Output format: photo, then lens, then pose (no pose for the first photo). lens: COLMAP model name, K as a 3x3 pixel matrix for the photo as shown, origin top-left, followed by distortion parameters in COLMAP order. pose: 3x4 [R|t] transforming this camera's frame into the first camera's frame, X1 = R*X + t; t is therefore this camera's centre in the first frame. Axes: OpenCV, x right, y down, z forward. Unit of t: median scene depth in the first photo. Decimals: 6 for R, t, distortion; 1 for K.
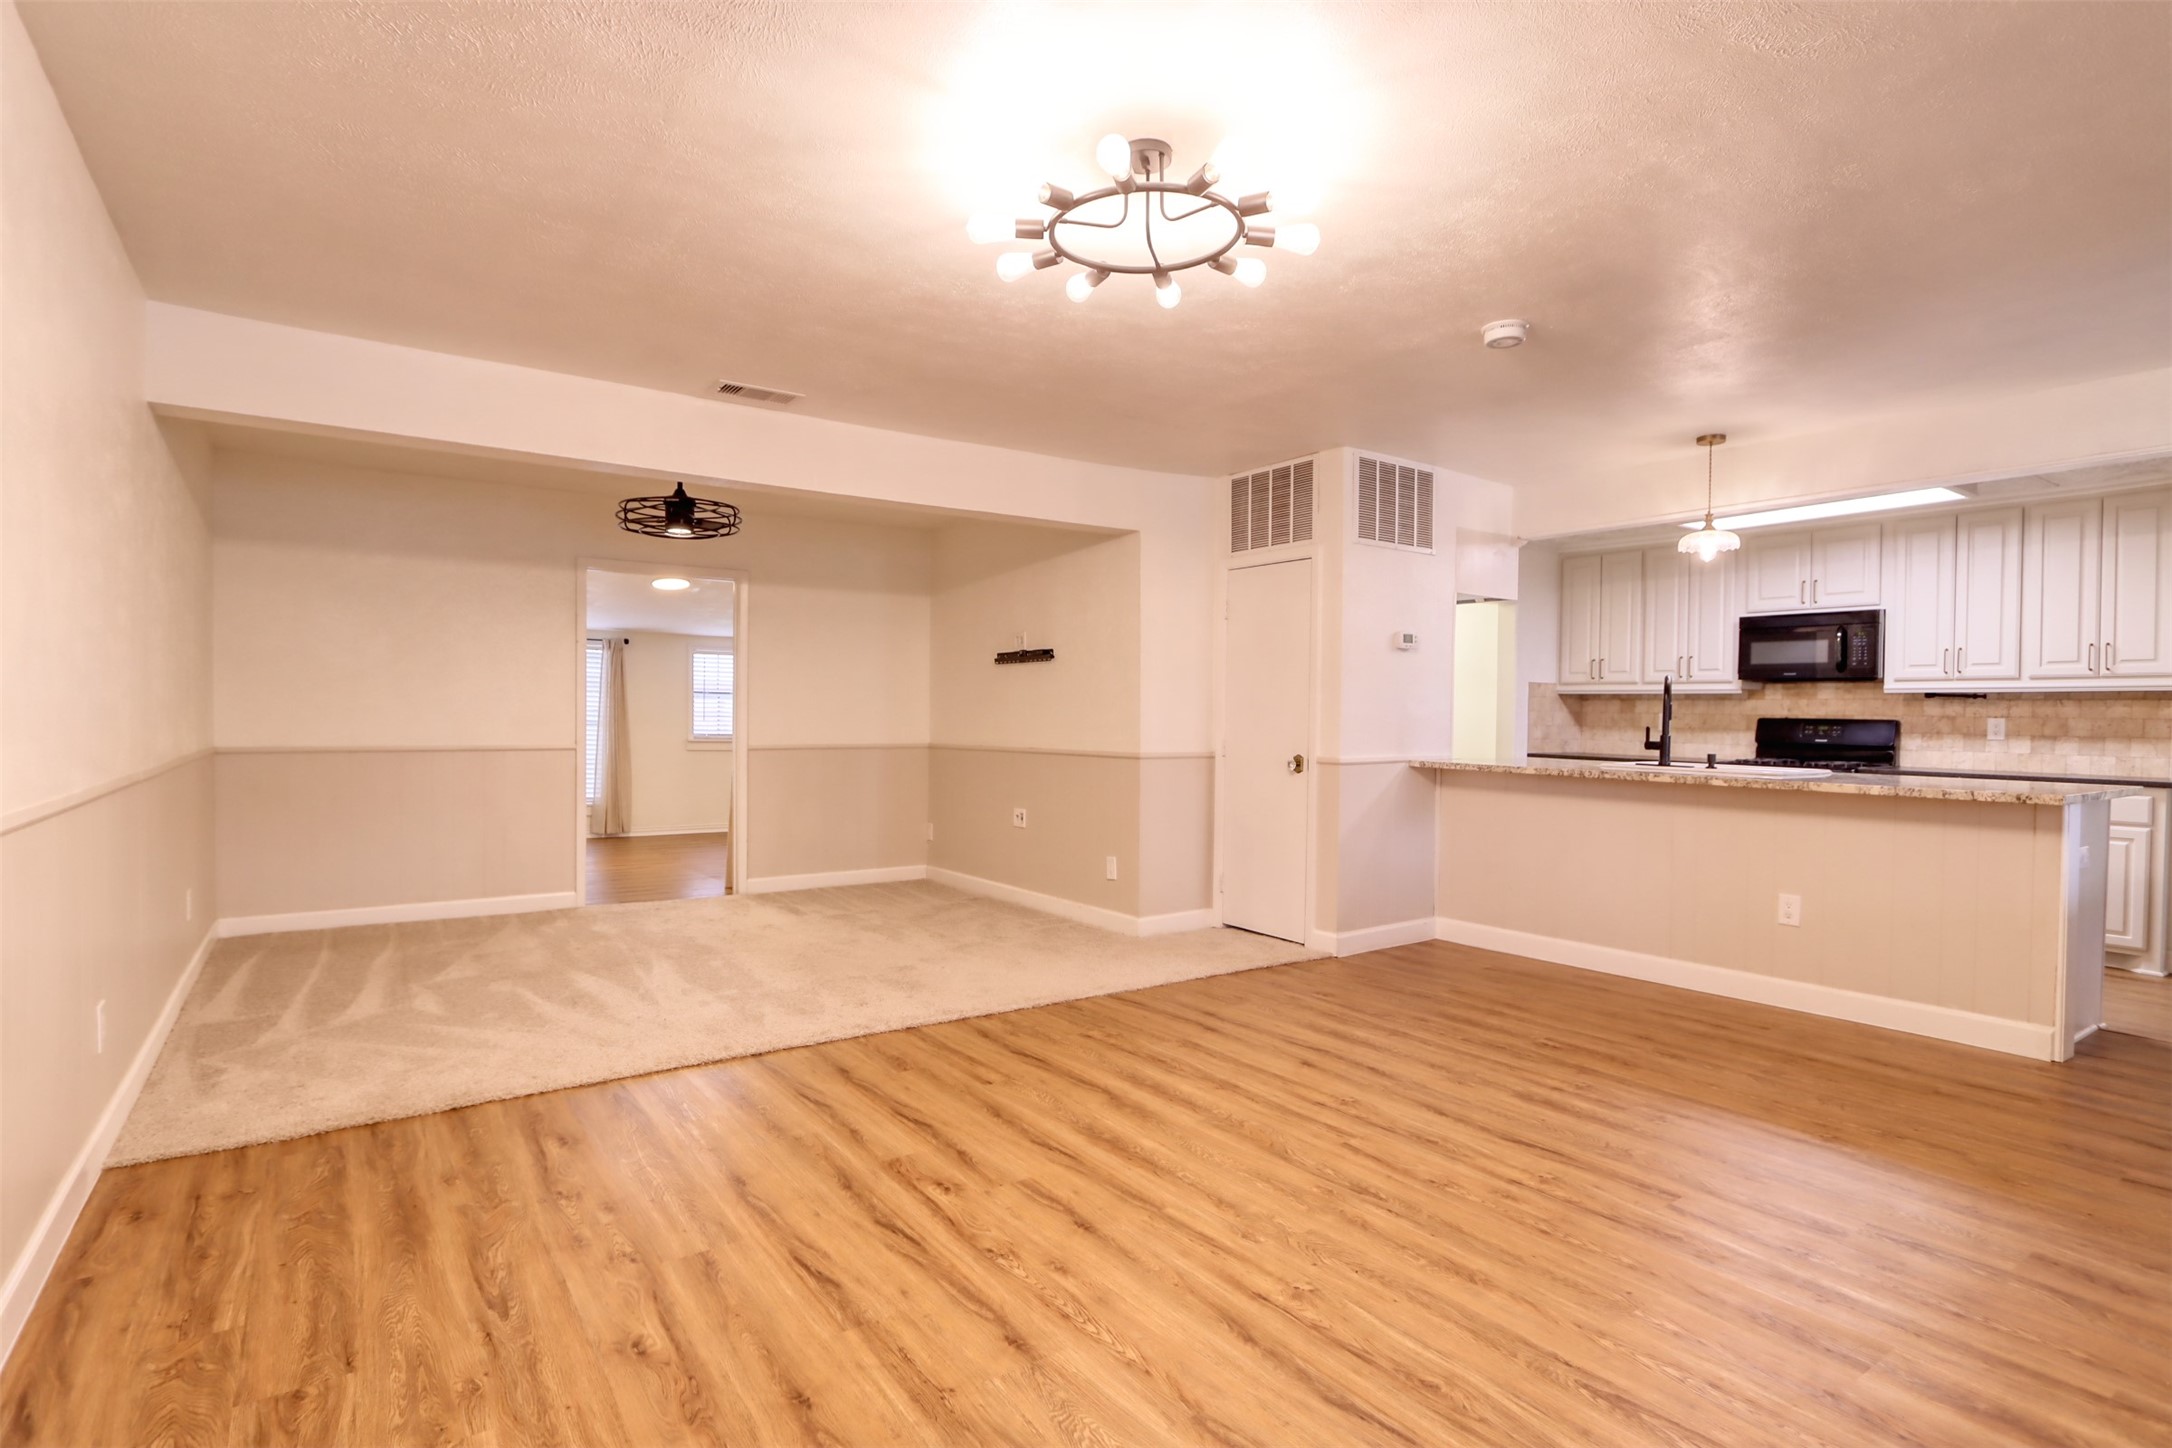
lens RADIAL K [[1081.1, 0, 1063.0], [0, 1081.1, 731.9], [0, 0, 1]] dist [-0.017750, 0.004384]
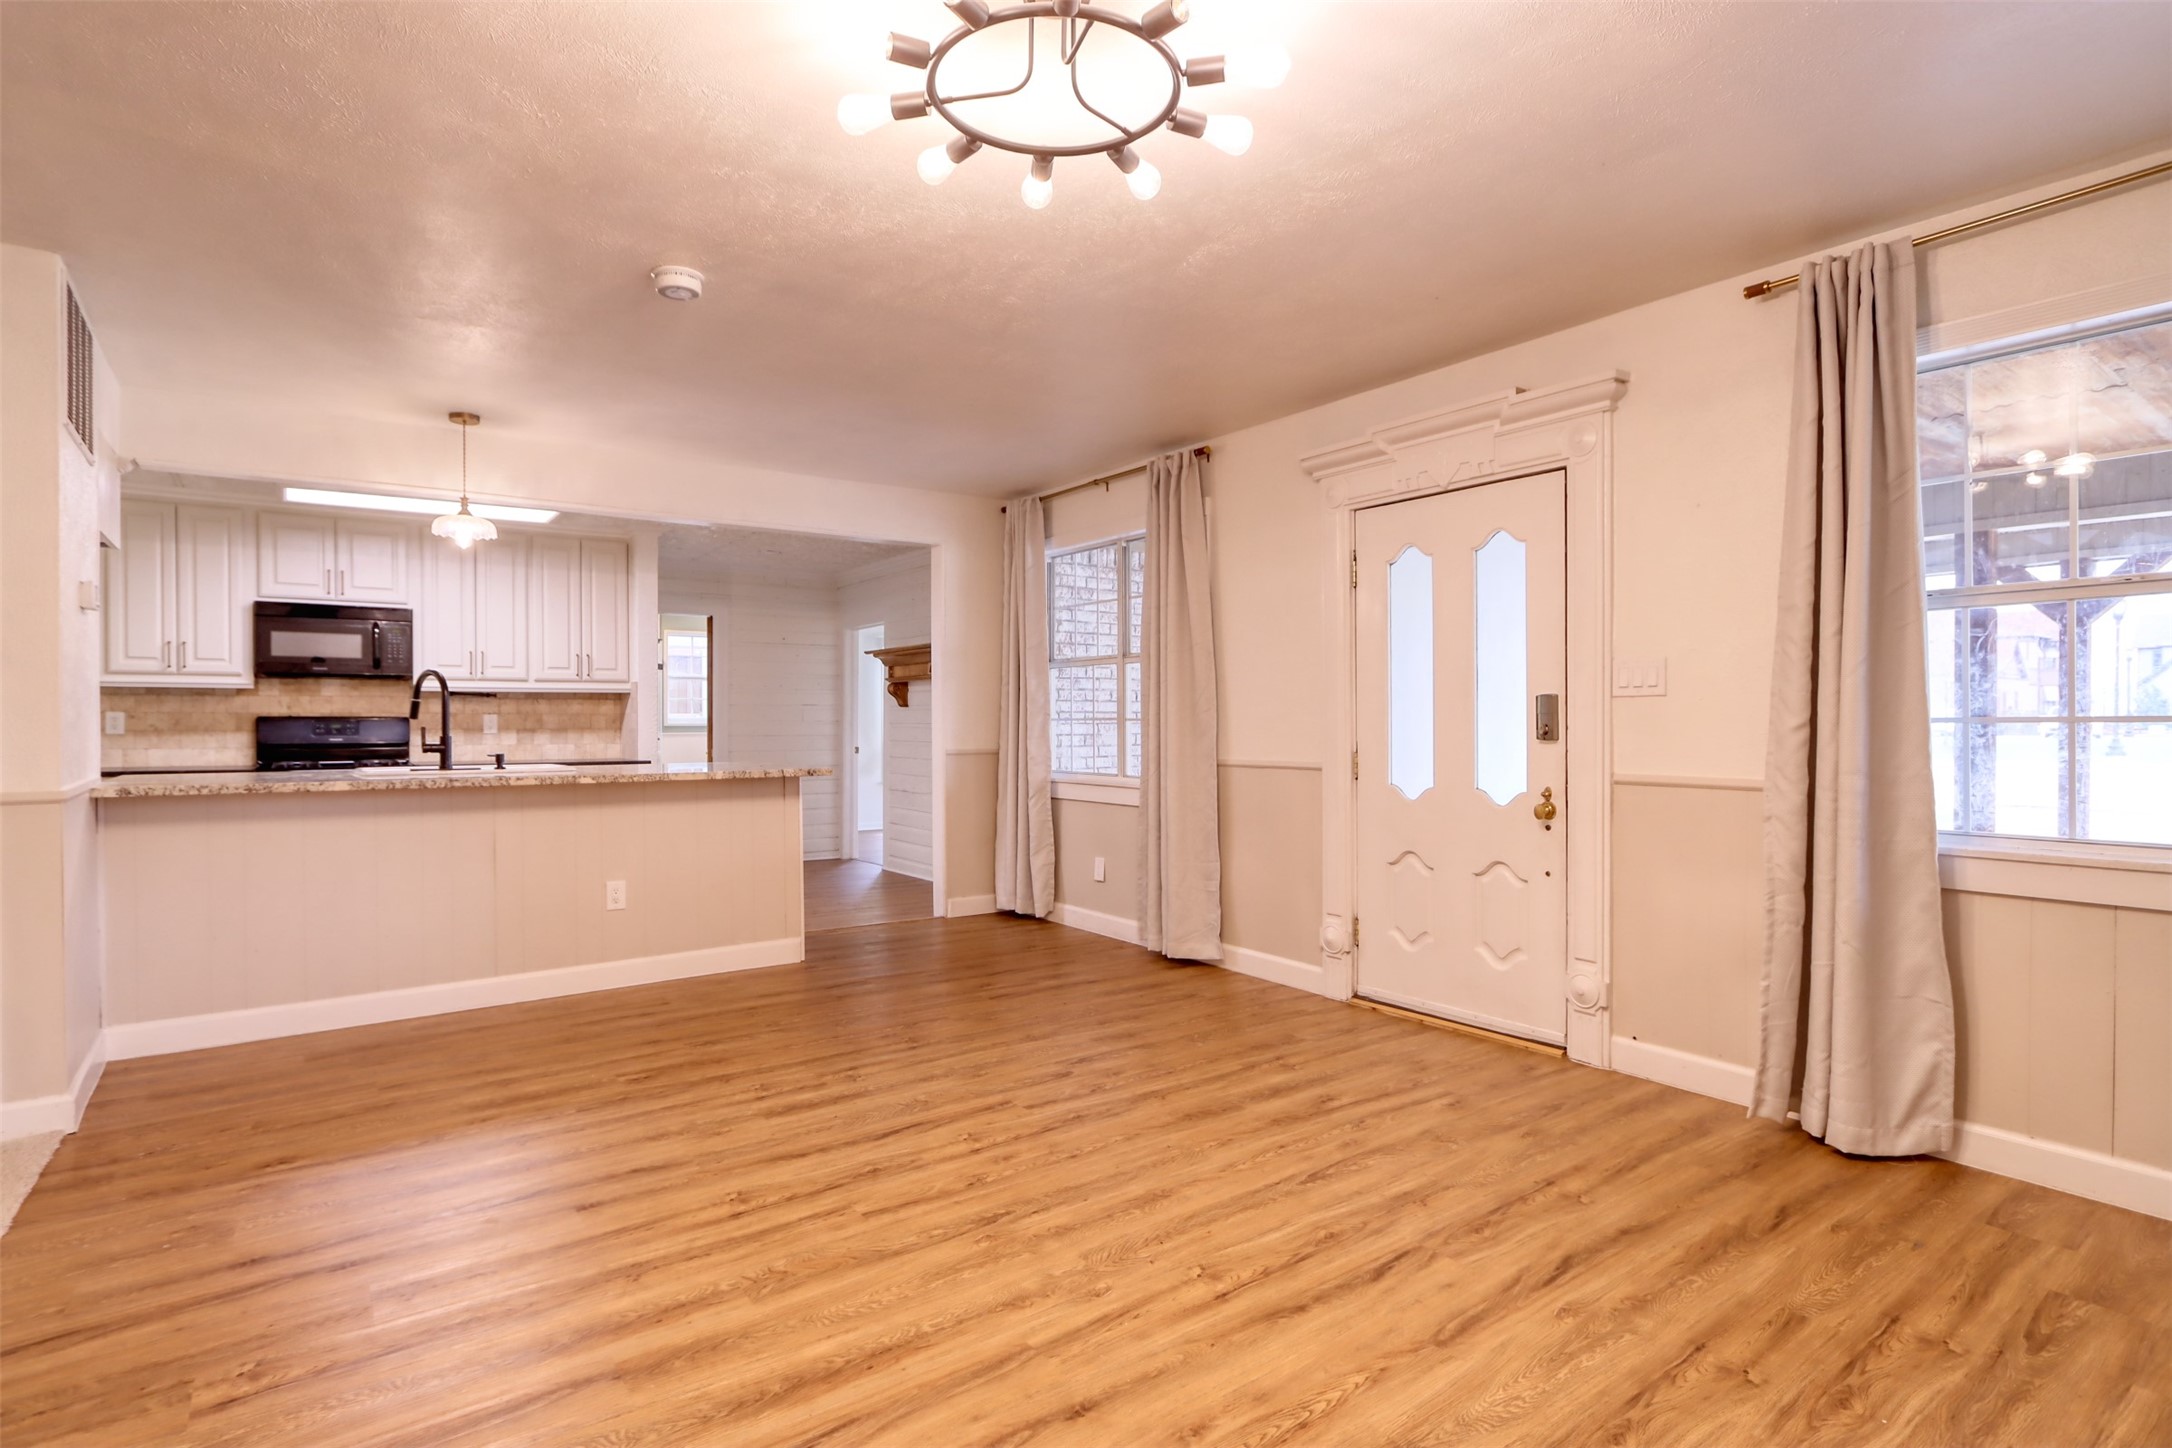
lens RADIAL K [[1081.1, 0, 1063.0], [0, 1081.1, 731.9], [0, 0, 1]] dist [-0.017750, 0.004384]
pose [[-0.021044, -0.022935, 0.999515, -0.314617], [0.019994, 0.999527, 0.023356, -0.009819], [-0.999579, 0.020476, -0.020575, 0.455134]]
